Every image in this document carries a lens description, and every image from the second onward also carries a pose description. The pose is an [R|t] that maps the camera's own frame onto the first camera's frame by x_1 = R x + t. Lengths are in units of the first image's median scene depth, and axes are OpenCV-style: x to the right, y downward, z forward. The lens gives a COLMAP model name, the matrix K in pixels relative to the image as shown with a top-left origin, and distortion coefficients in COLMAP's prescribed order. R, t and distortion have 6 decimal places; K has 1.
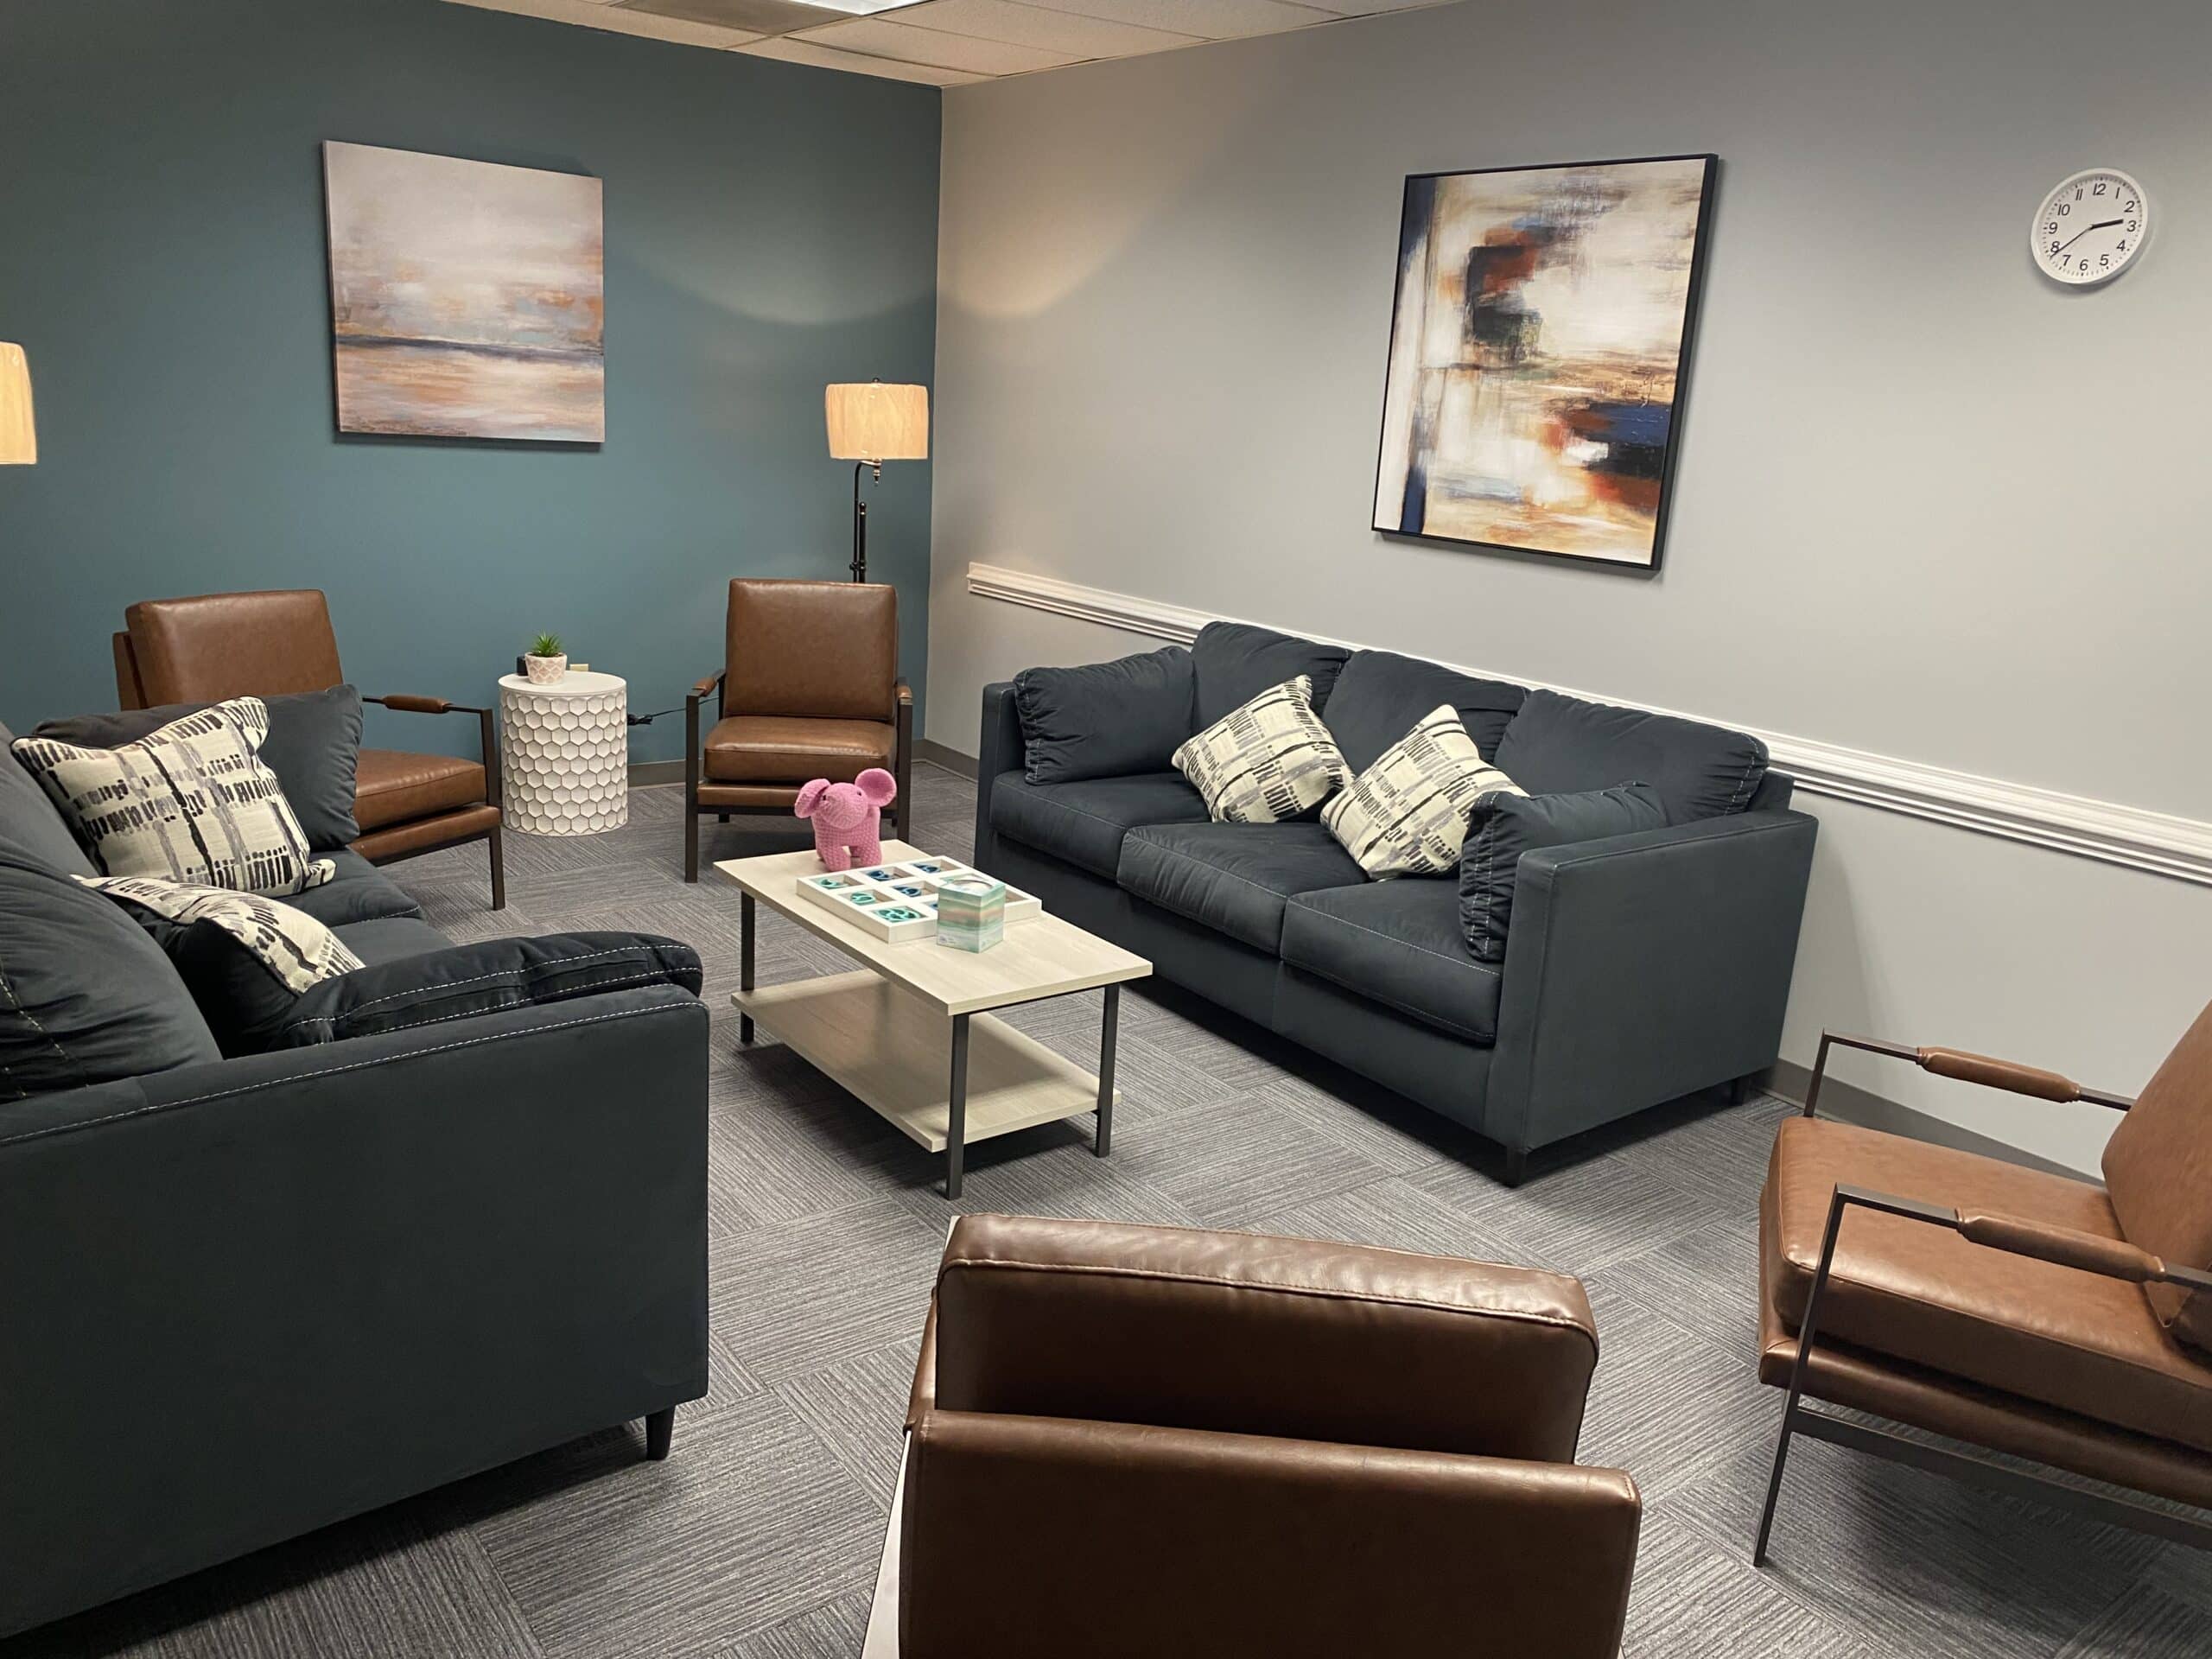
lens RADIAL K [[1672.8, 0, 1106.0], [0, 1672.8, 829.5], [0, 0, 1]] dist [0.030496, -0.056064]
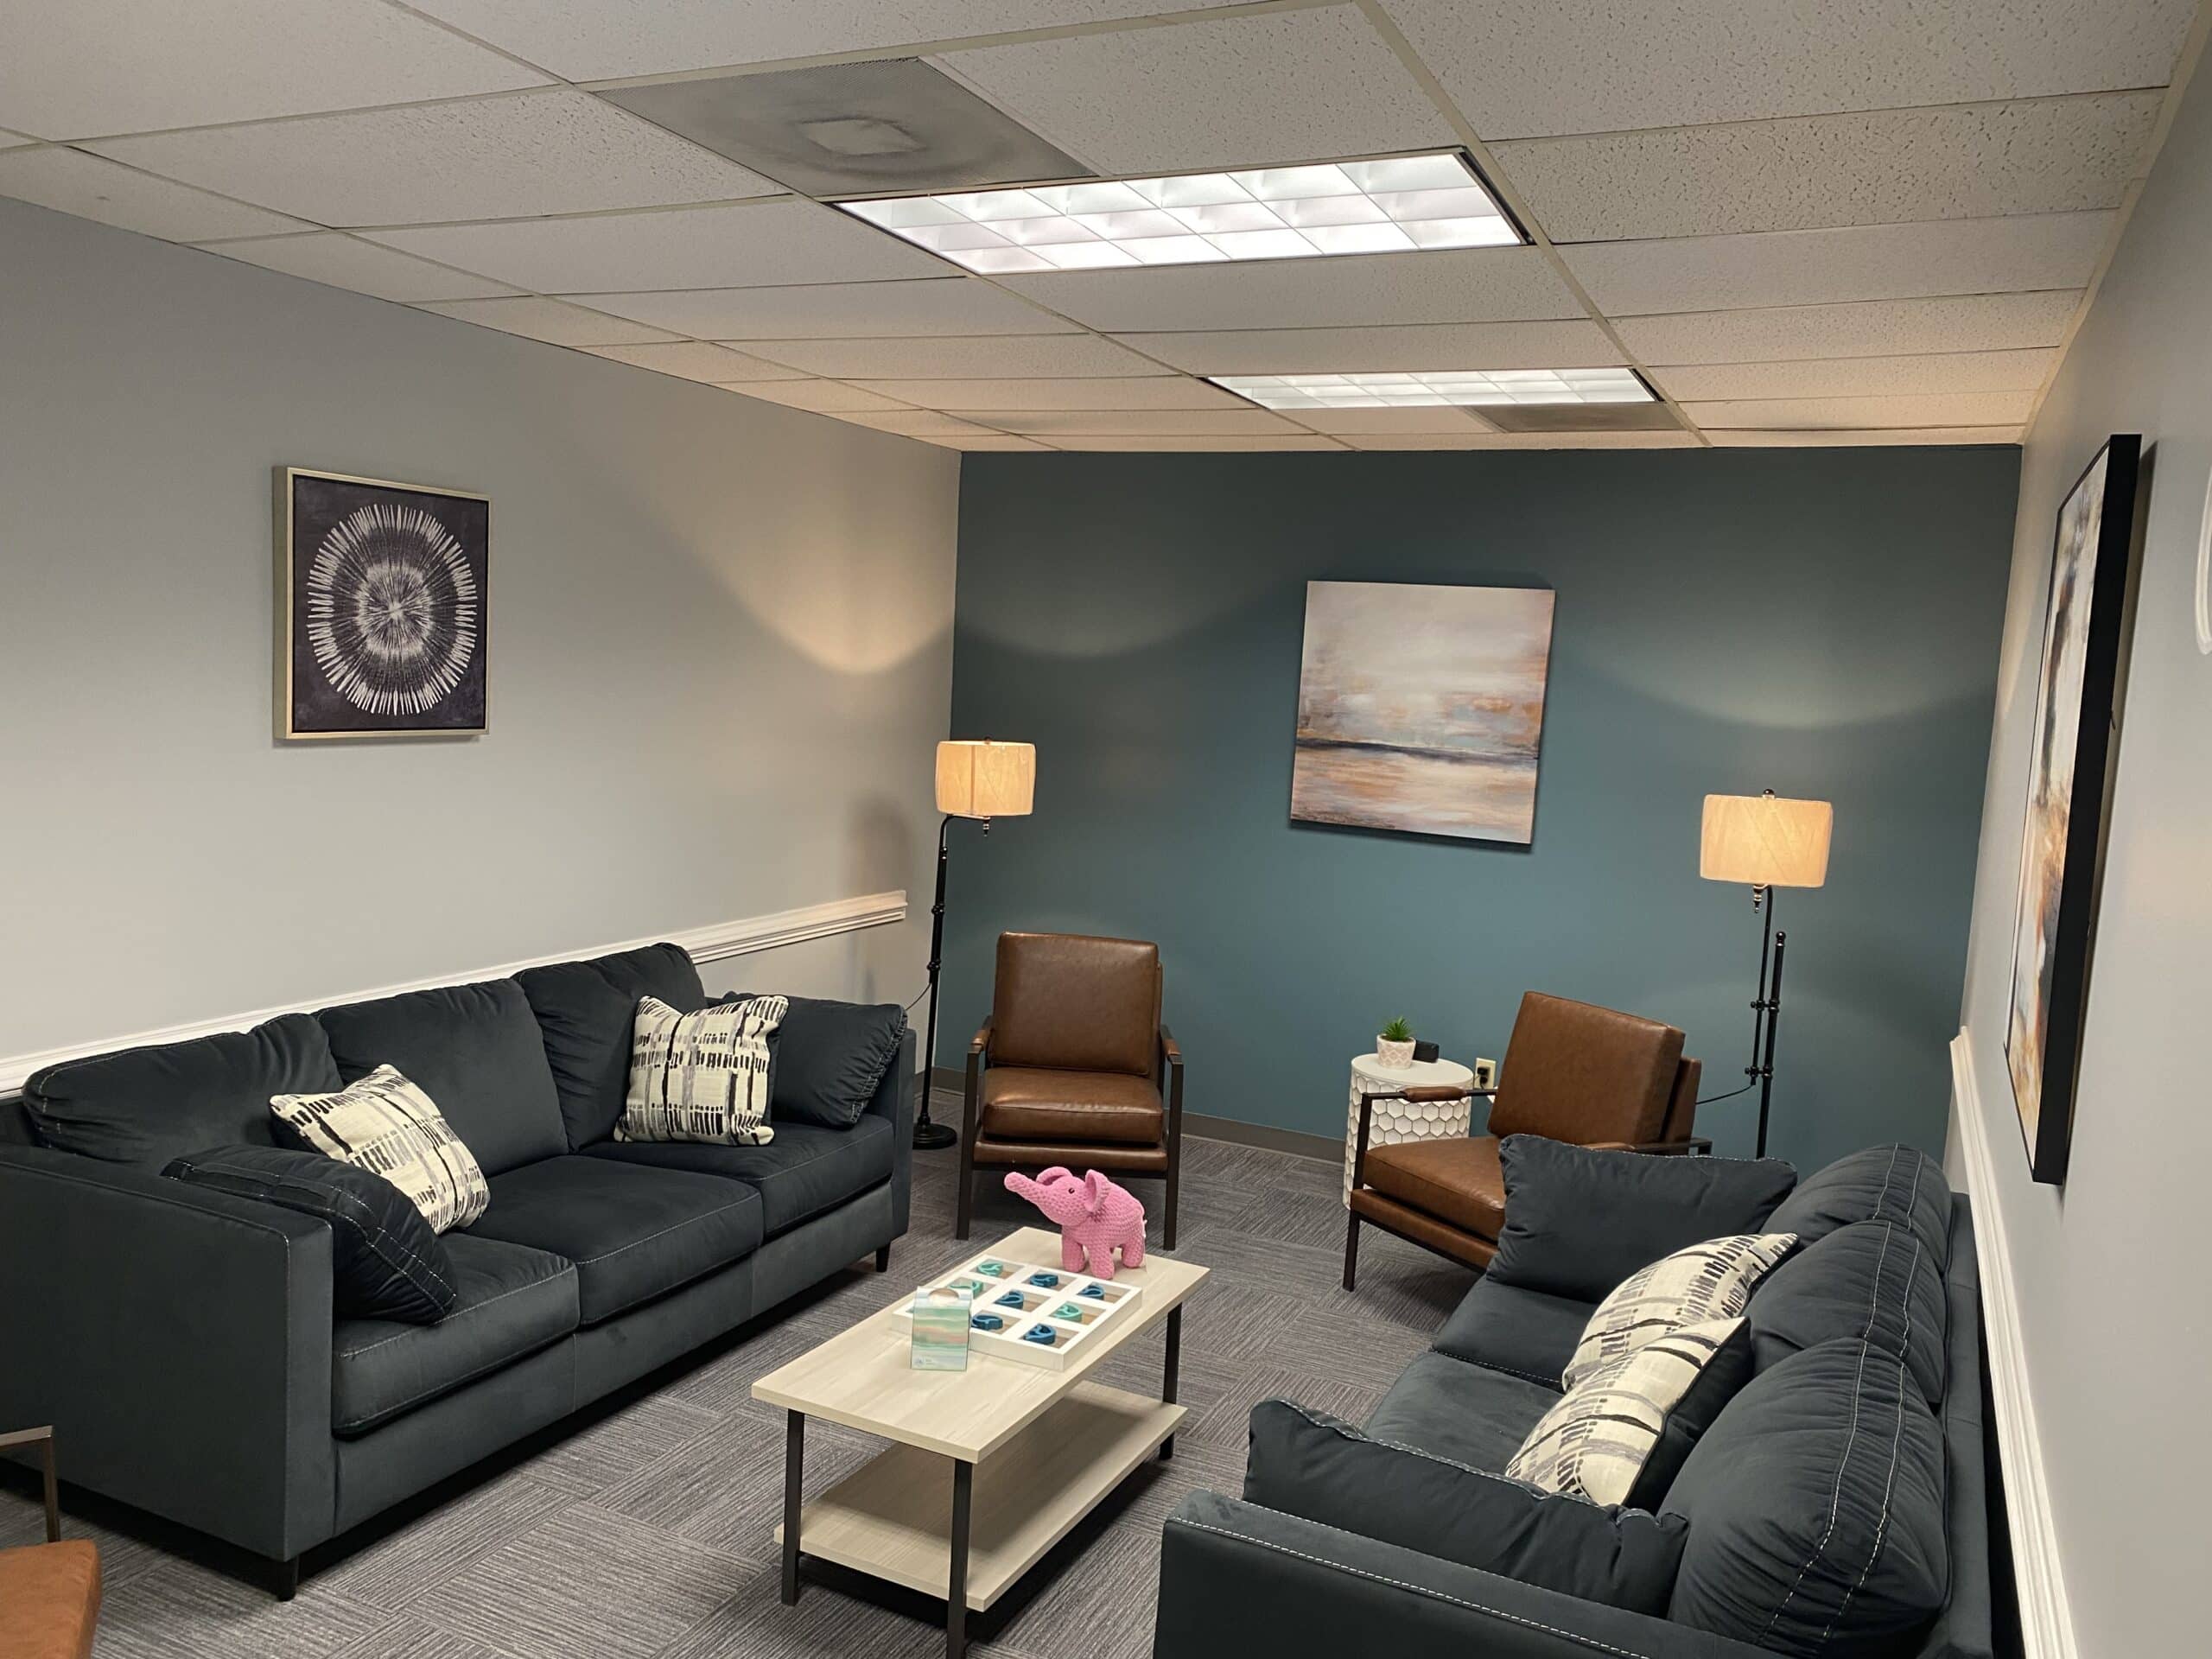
lens RADIAL K [[1670.3, 0, 1106.0], [0, 1670.3, 829.5], [0, 0, 1]] dist [0.084387, -0.122807]
pose [[0.455874, 0.052139, -0.888516, 0.499197], [-0.254479, 0.964244, -0.073984, -0.109735], [0.852889, 0.259835, 0.452842, 0.363306]]
